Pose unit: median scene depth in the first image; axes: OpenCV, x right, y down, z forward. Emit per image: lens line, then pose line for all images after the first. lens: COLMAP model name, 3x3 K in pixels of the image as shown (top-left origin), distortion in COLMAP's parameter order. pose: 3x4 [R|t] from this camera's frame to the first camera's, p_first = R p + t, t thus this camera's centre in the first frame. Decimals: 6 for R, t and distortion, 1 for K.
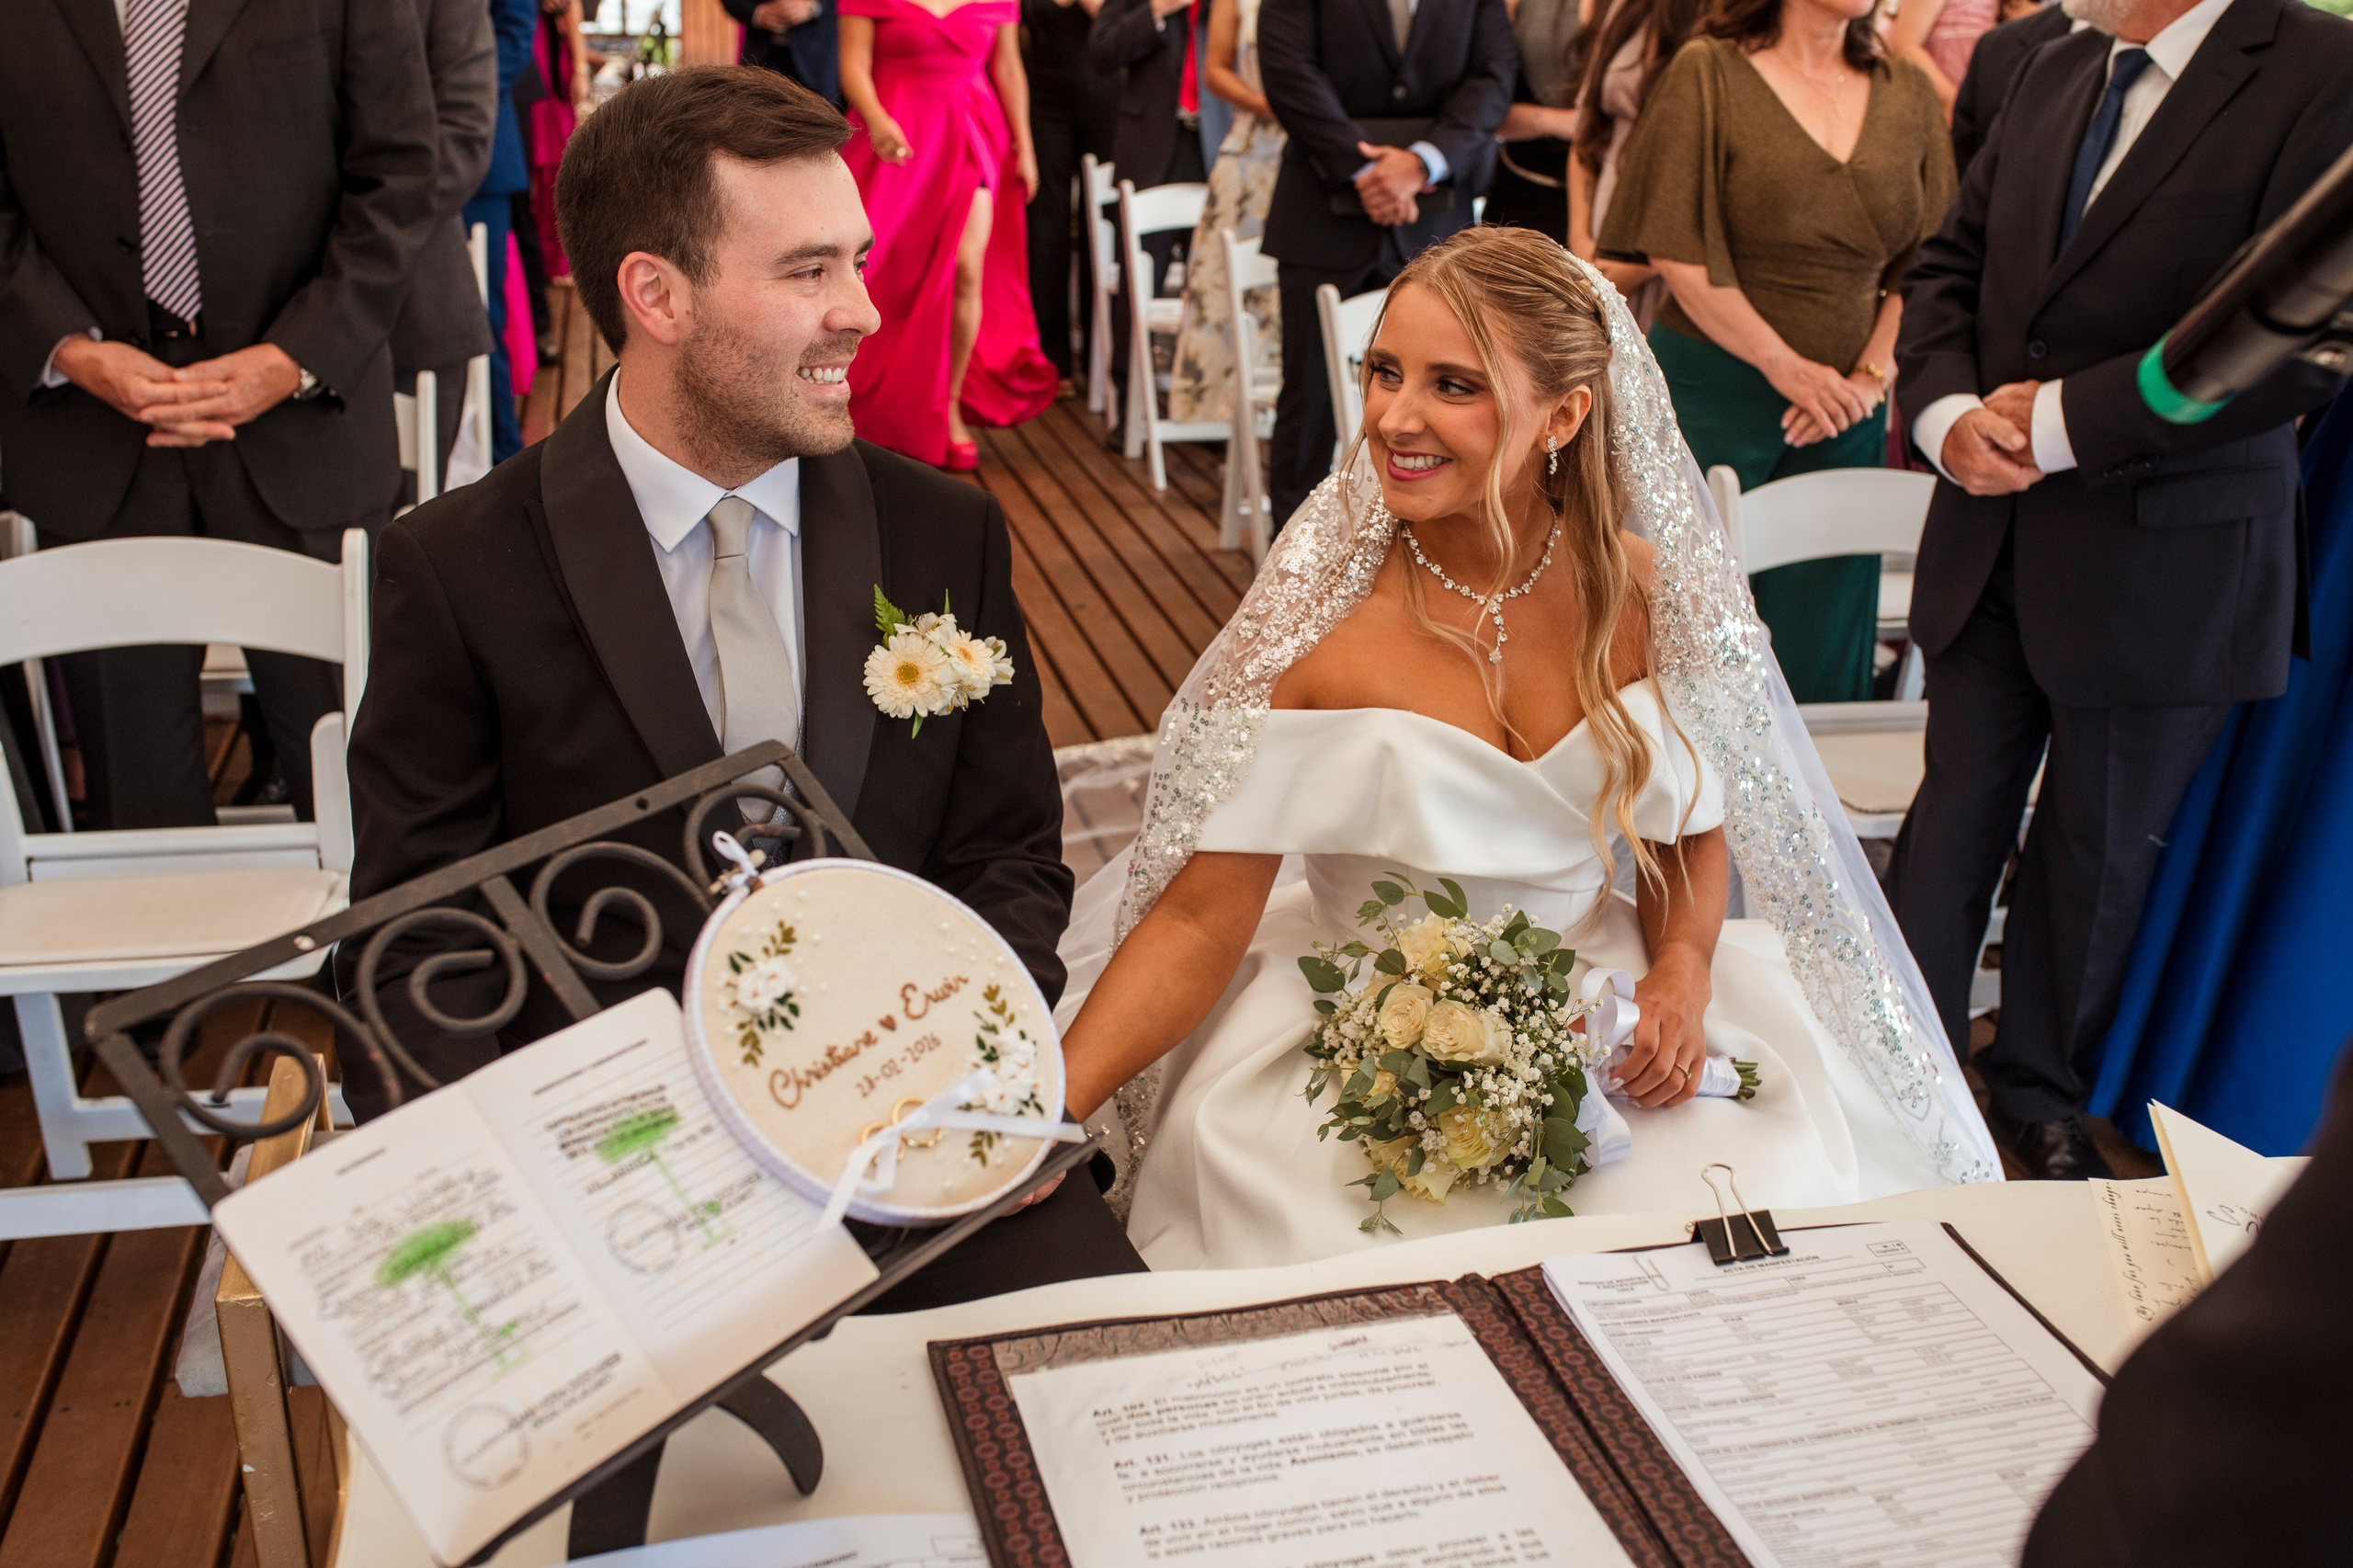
lens RADIAL K [[2341.9, 0, 1168.1], [0, 2341.9, 676.0], [0, 0, 1]] dist [0.000048, 0.002002]
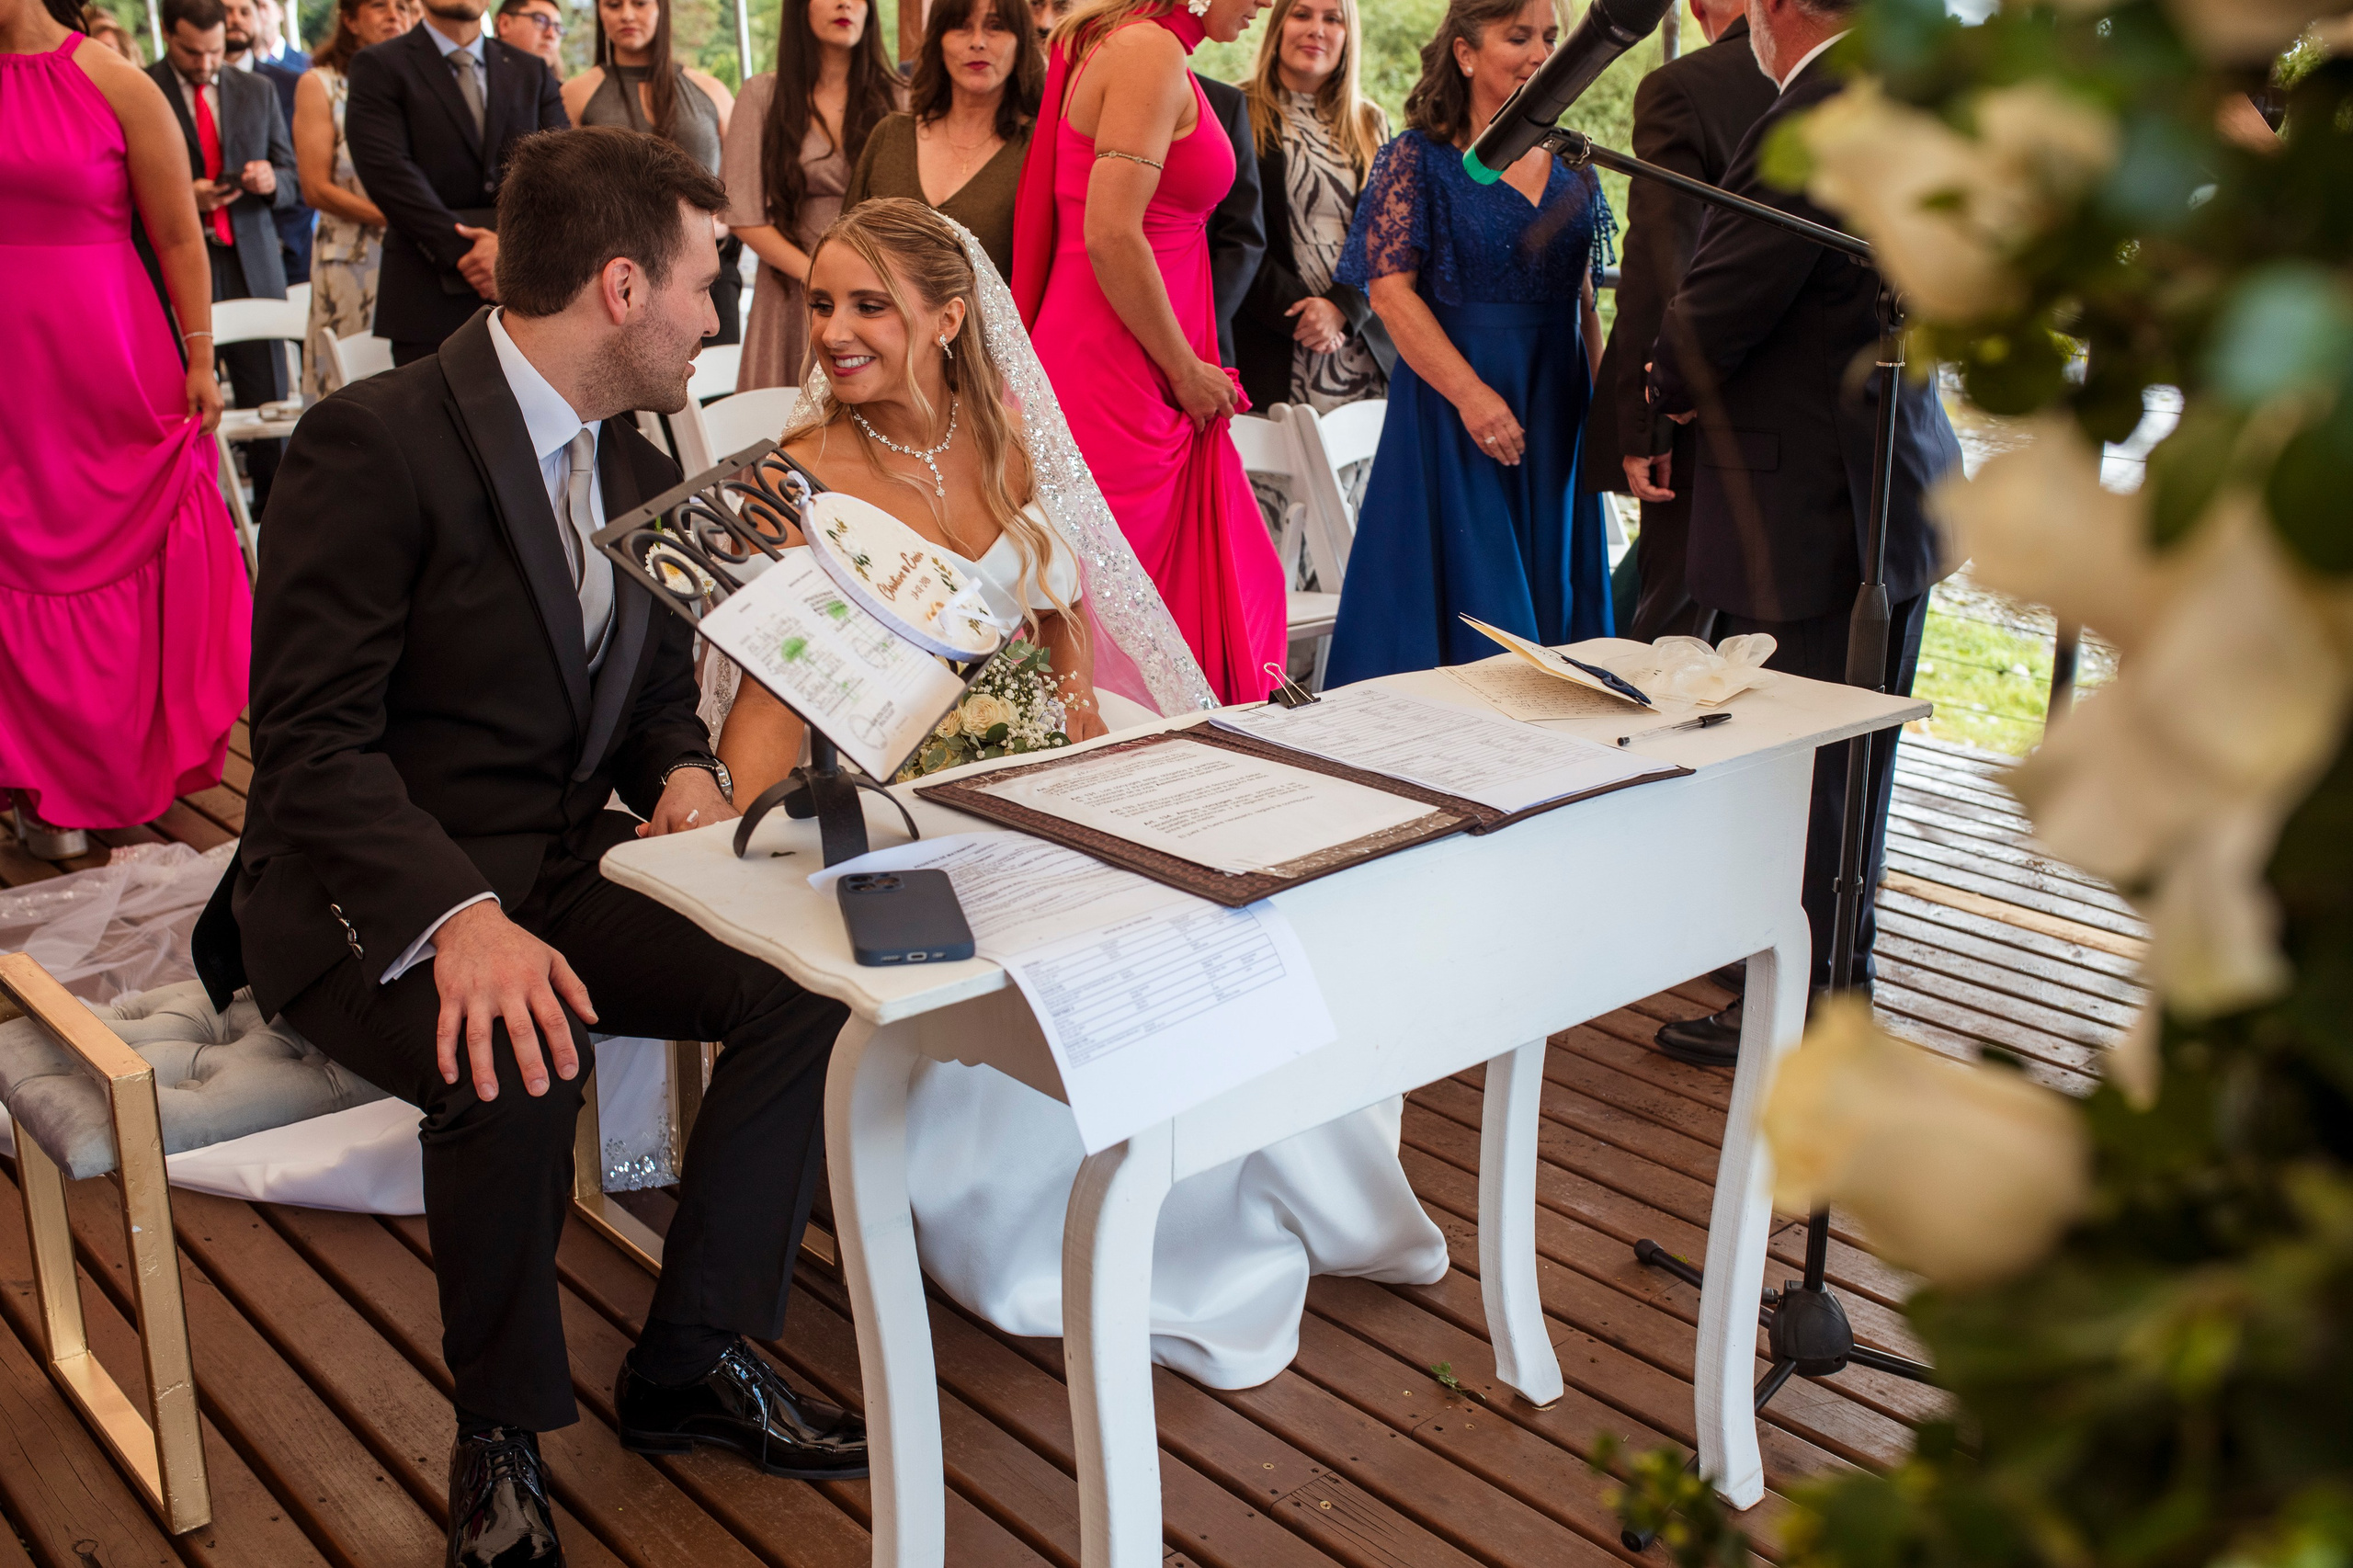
lens RADIAL K [[2341.9, 0, 1168.1], [0, 2341.9, 676.0], [0, 0, 1]] dist [0.000048, 0.002002]
pose [[0.885477, -0.143739, 0.441894, -0.373779], [0.168557, 0.985542, -0.017181, 0.149723], [-0.433036, 0.089697, 0.896903, -0.317317]]
